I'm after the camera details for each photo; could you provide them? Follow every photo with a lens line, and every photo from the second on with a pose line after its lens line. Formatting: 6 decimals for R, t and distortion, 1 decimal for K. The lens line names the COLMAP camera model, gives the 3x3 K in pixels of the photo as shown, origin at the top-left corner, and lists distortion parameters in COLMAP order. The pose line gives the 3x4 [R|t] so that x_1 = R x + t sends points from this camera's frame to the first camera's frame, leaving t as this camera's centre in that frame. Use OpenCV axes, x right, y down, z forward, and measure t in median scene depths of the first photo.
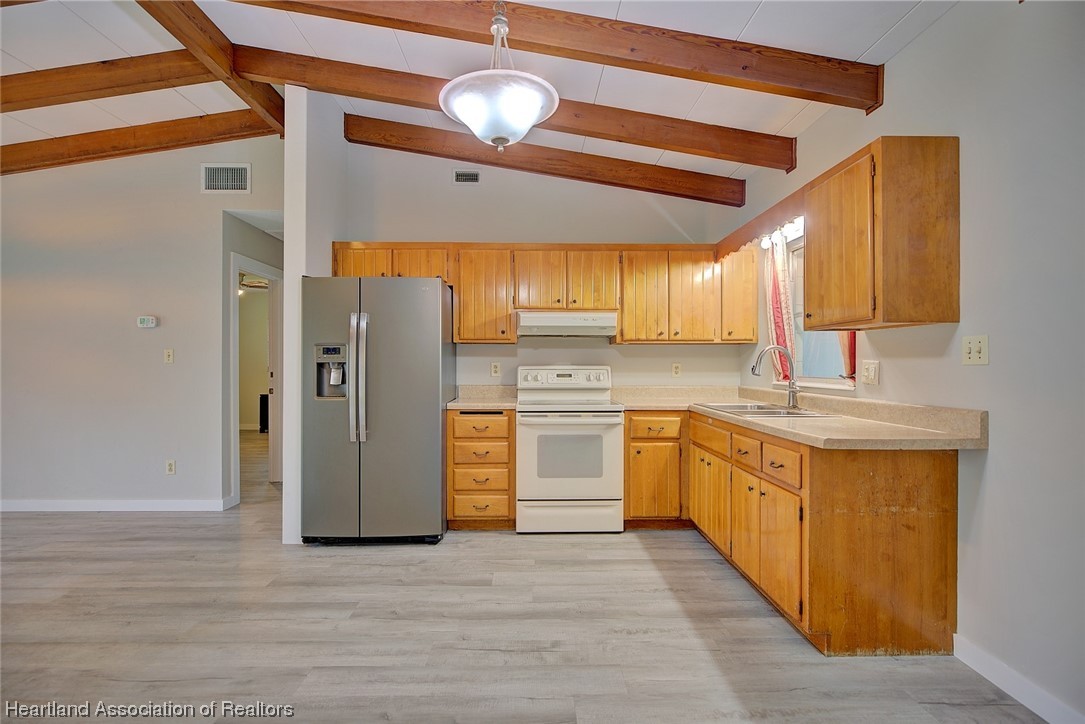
lens RADIAL K [[501.4, 0, 536.1], [0, 501.4, 363.5], [0, 0, 1]] dist [-0.001576, -0.000817]
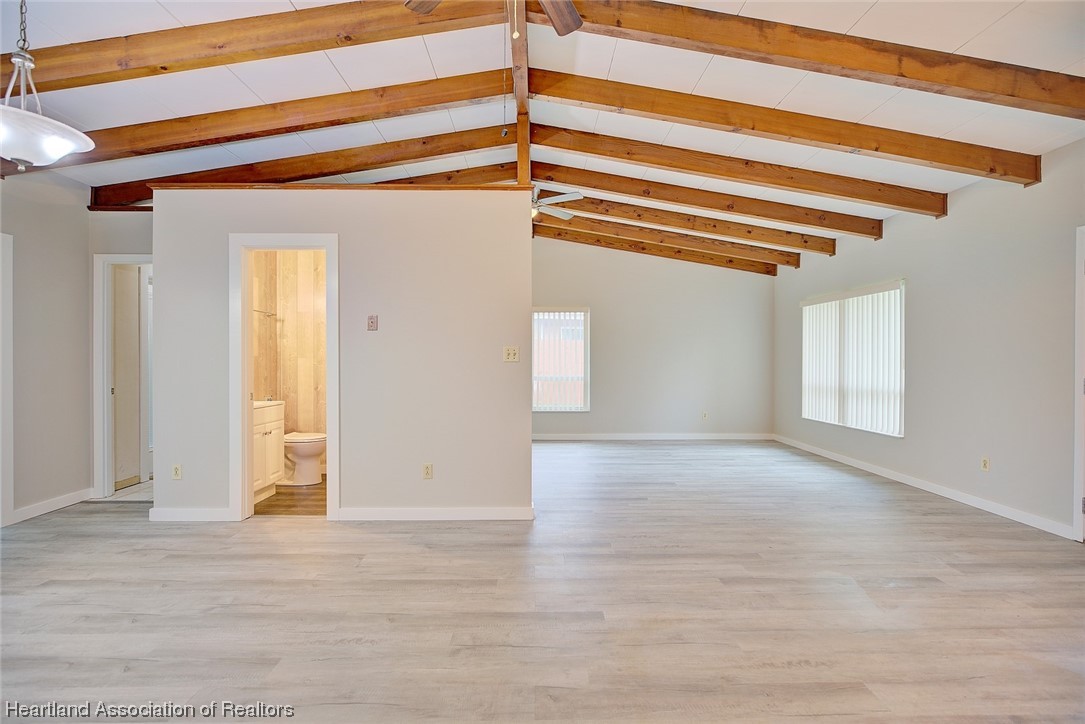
lens RADIAL K [[493.1, 0, 544.1], [0, 493.1, 362.8], [0, 0, 1]] dist [-0.003356, -0.000160]
pose [[-0.999998, -0.001760, 0.000032, -0.610236], [-0.001759, 0.999979, 0.006286, 0.000646], [-0.000043, 0.006286, -0.999980, 1.032638]]
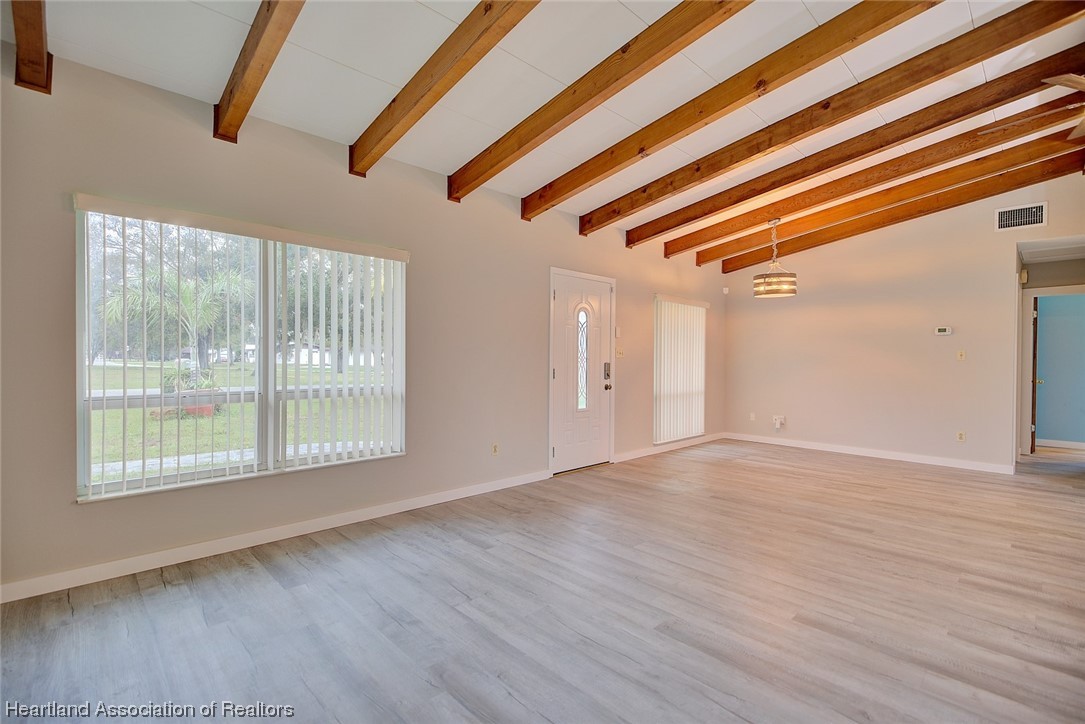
lens RADIAL K [[494.7, 0, 543.7], [0, 494.7, 362.5], [0, 0, 1]] dist [-0.001926, -0.000722]
pose [[0.684189, 0.013060, -0.729187, -0.621952], [-0.010148, 0.999913, 0.008387, 0.005974], [0.729234, 0.001661, 0.684263, -0.887011]]
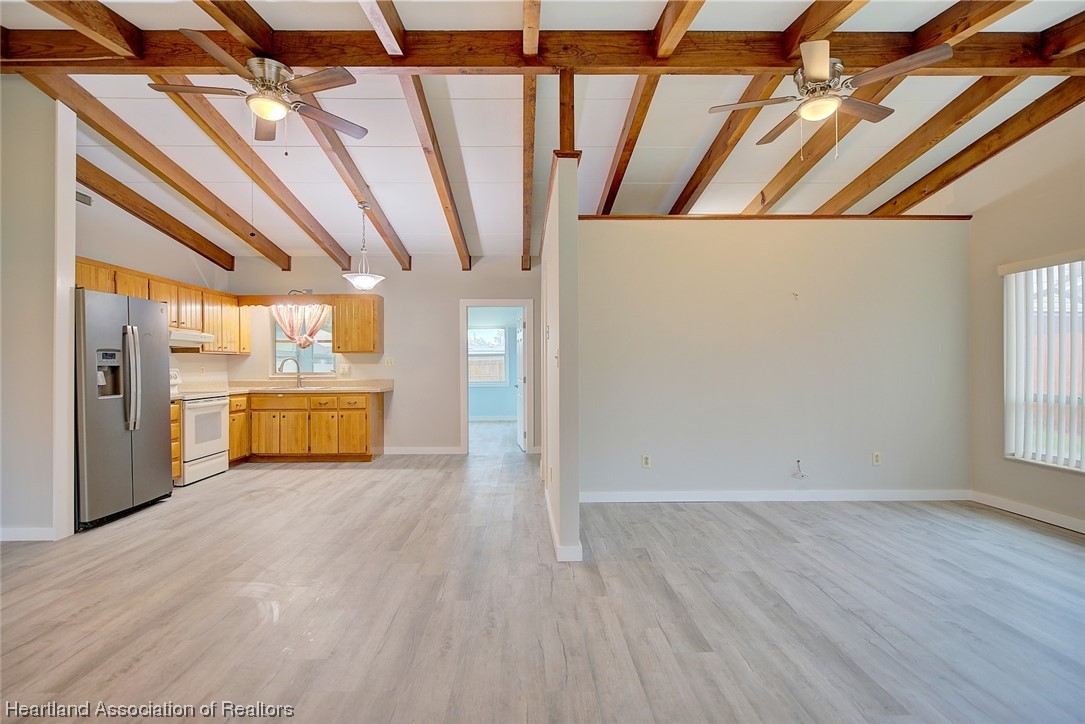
lens RADIAL K [[508.5, 0, 527.7], [0, 508.5, 364.2], [0, 0, 1]] dist [-0.001685, 0.000011]
pose [[0.006849, 0.002356, 0.999974, -1.480964], [0.004882, 0.999985, -0.002390, 0.001592], [-0.999965, 0.004898, 0.006838, 0.014034]]
